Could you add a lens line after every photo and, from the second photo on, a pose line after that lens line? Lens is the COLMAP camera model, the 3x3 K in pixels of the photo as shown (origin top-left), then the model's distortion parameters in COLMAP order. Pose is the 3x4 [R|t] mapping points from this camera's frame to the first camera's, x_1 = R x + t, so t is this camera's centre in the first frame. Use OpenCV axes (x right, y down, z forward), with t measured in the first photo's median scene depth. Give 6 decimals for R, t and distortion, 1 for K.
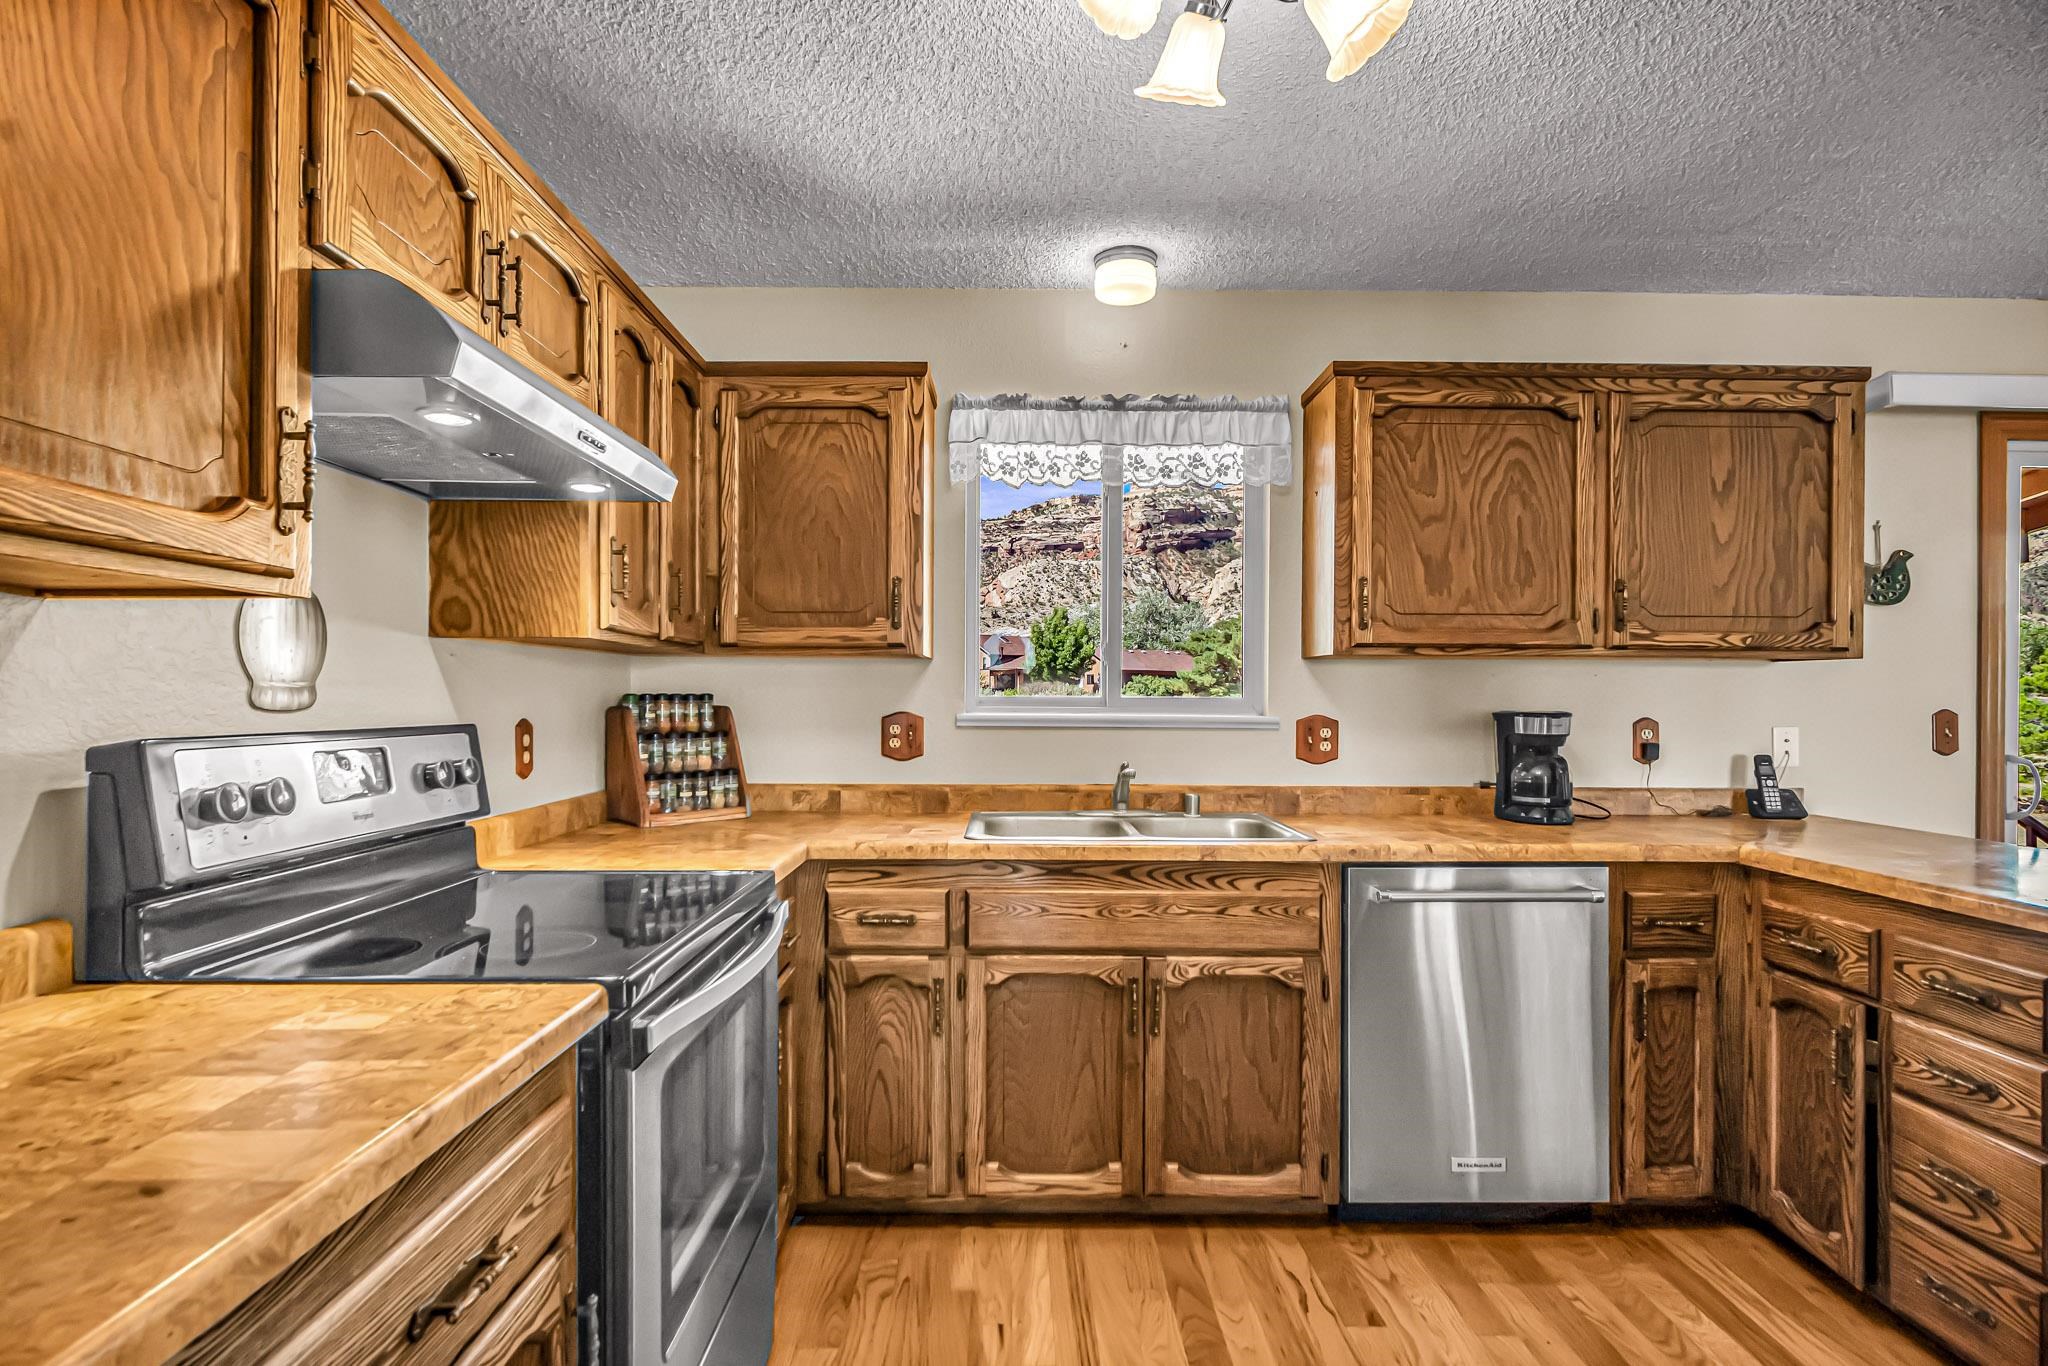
lens RADIAL K [[1032.7, 0, 1017.0], [0, 1032.7, 701.3], [0, 0, 1]] dist [0.001944, -0.000309]
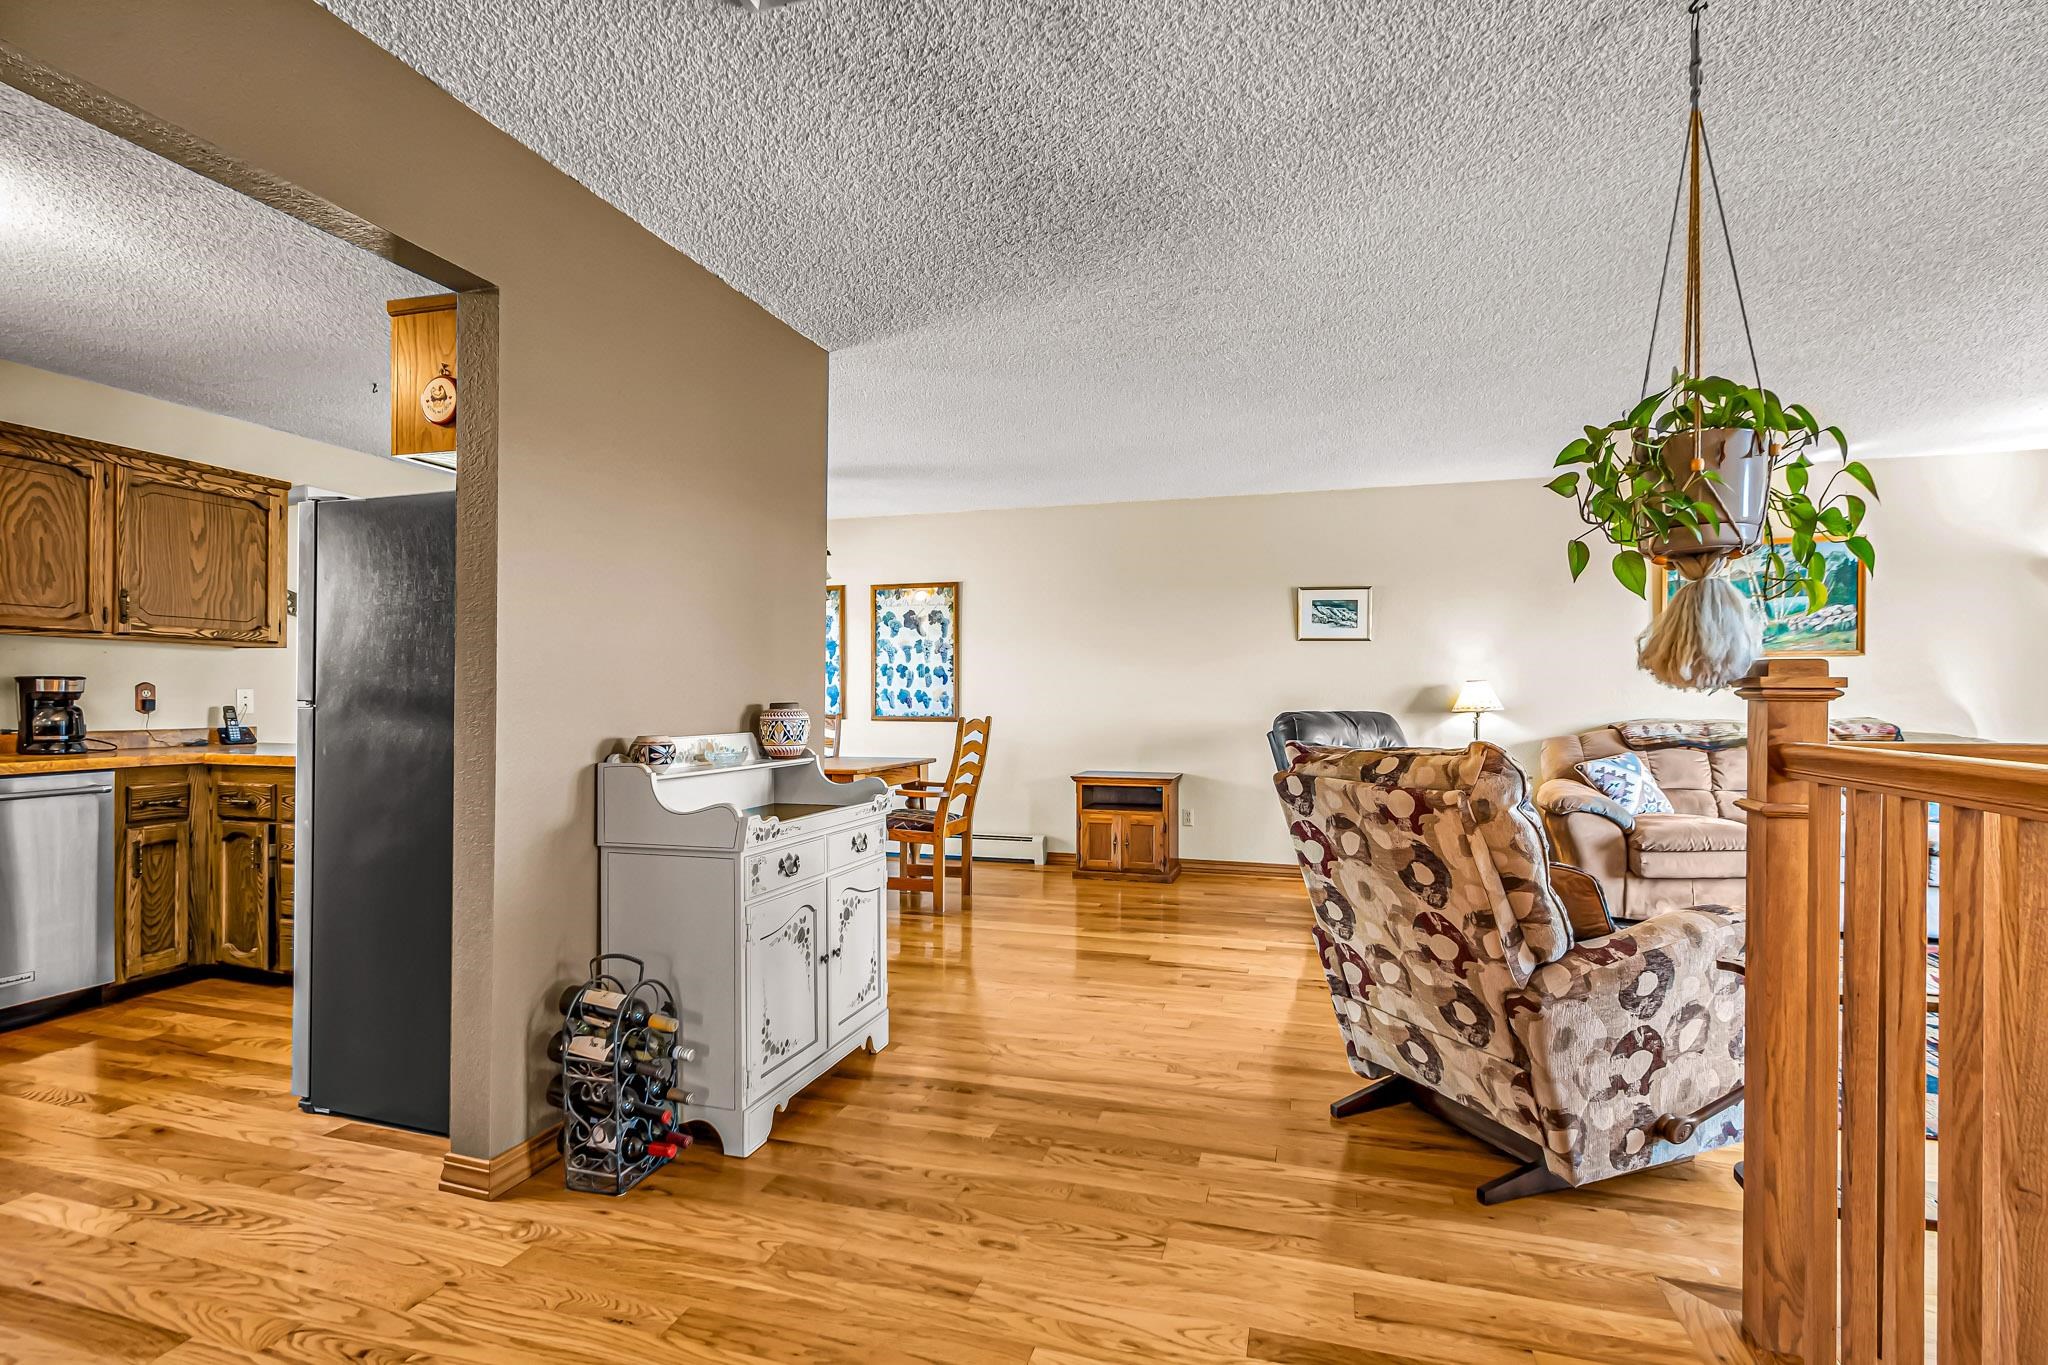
lens RADIAL K [[974.4, 0, 1014.2], [0, 974.4, 693.9], [0, 0, 1]] dist [0.009383, -0.007184]
pose [[0.307875, -0.000199, 0.951427, -0.370603], [0.000276, 1.000000, 0.000119, 0.035553], [-0.951427, 0.000226, 0.307875, -0.669986]]
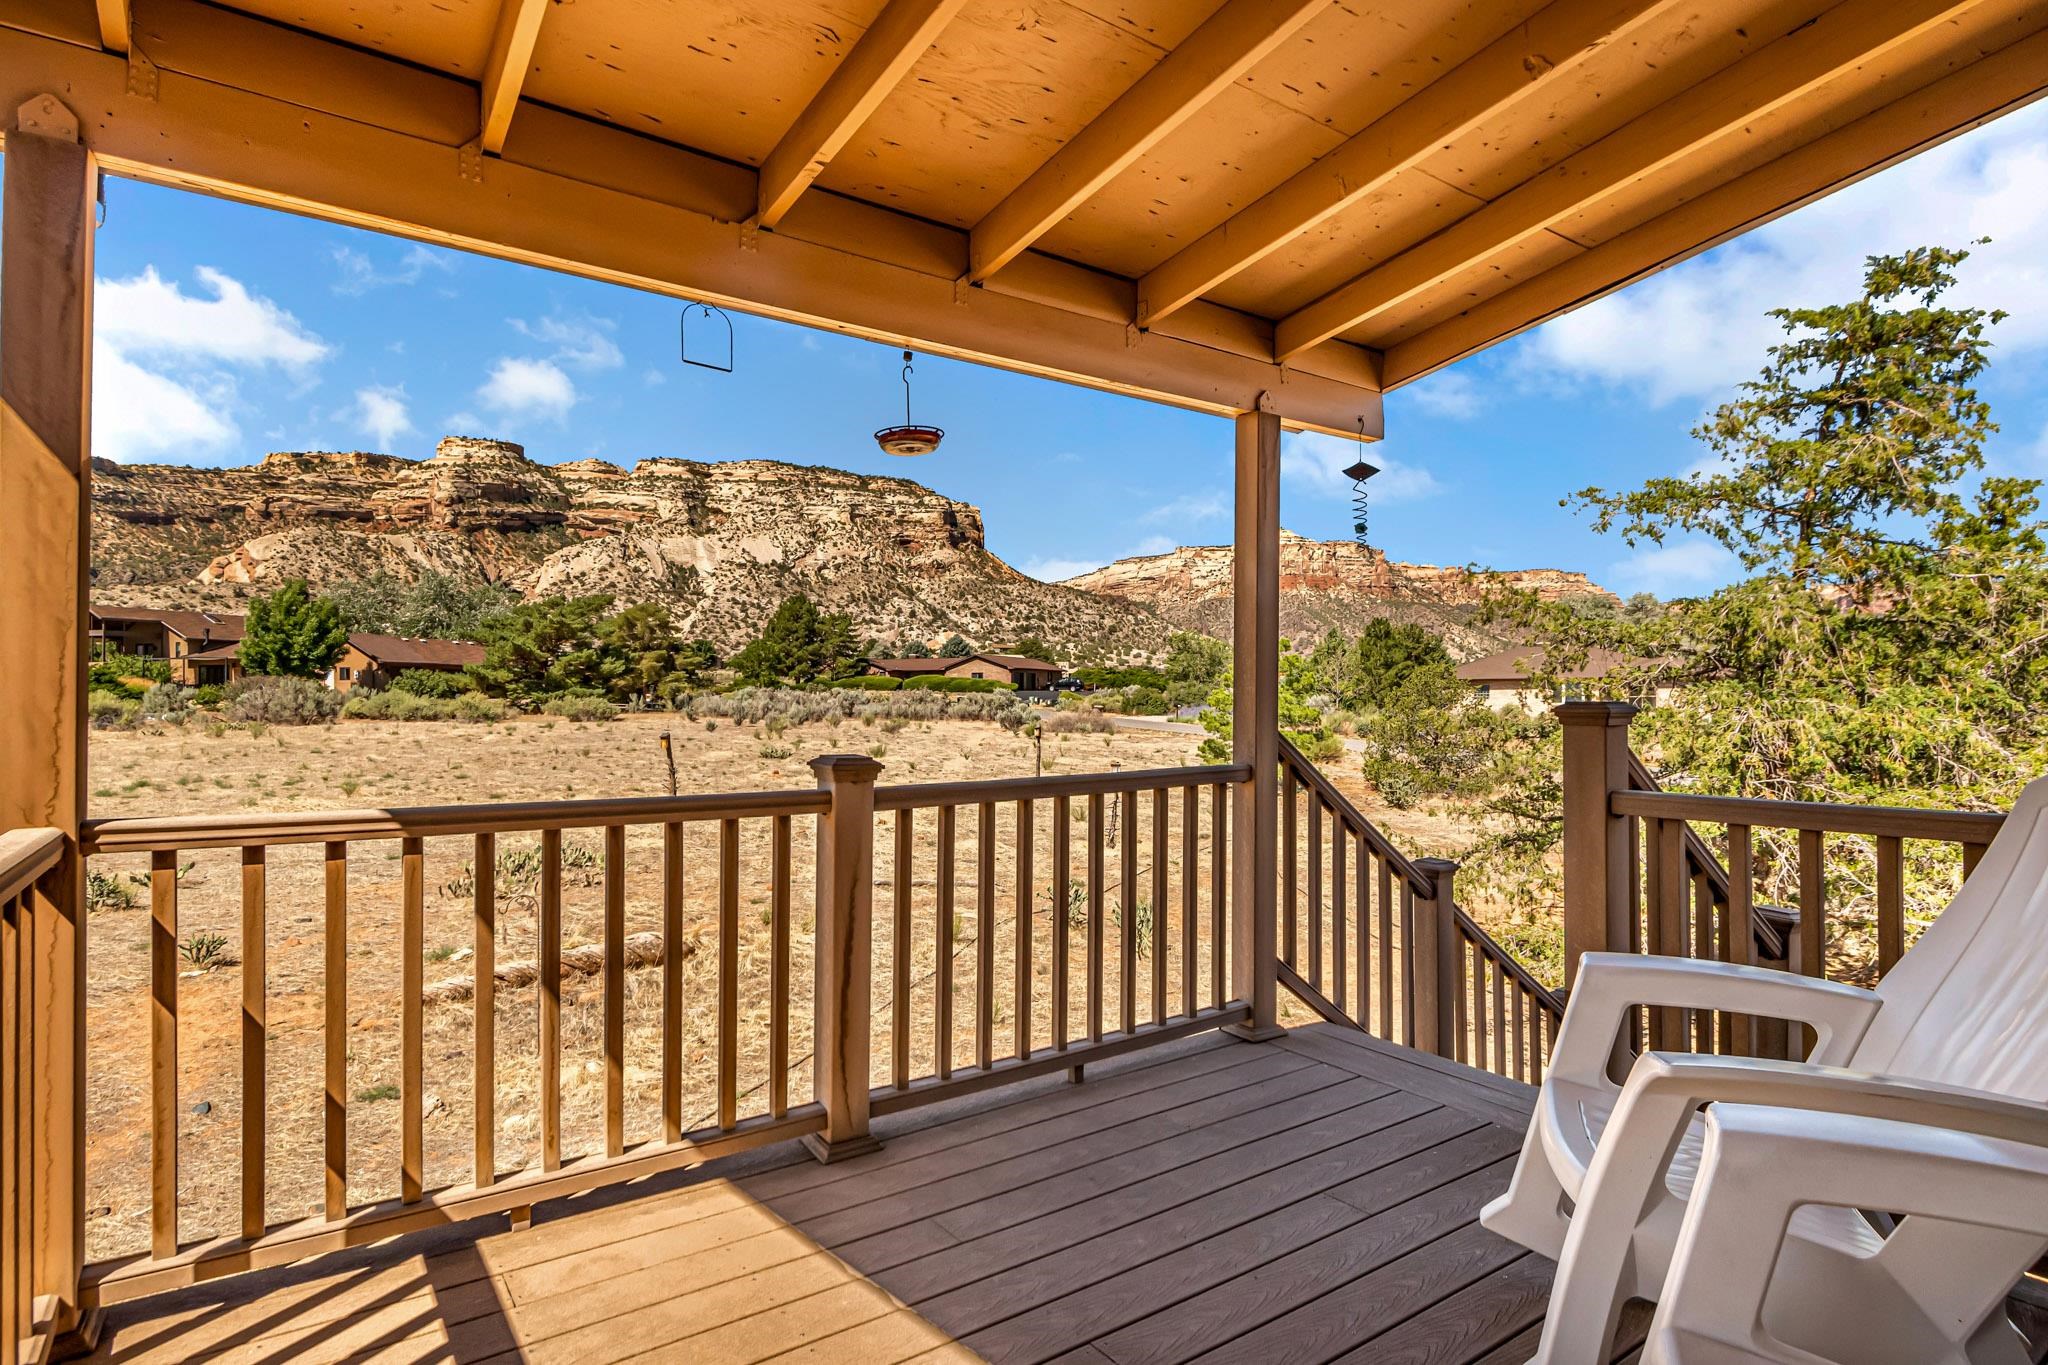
lens RADIAL K [[1069.1, 0, 1015.7], [0, 1069.1, 700.4], [0, 0, 1]] dist [0.000473, -0.000413]
pose [[0.823139, -0.001927, 0.567837, 0.939721], [0.003122, 0.999994, -0.001134, 0.056627], [-0.567831, 0.002706, 0.823141, 1.305256]]
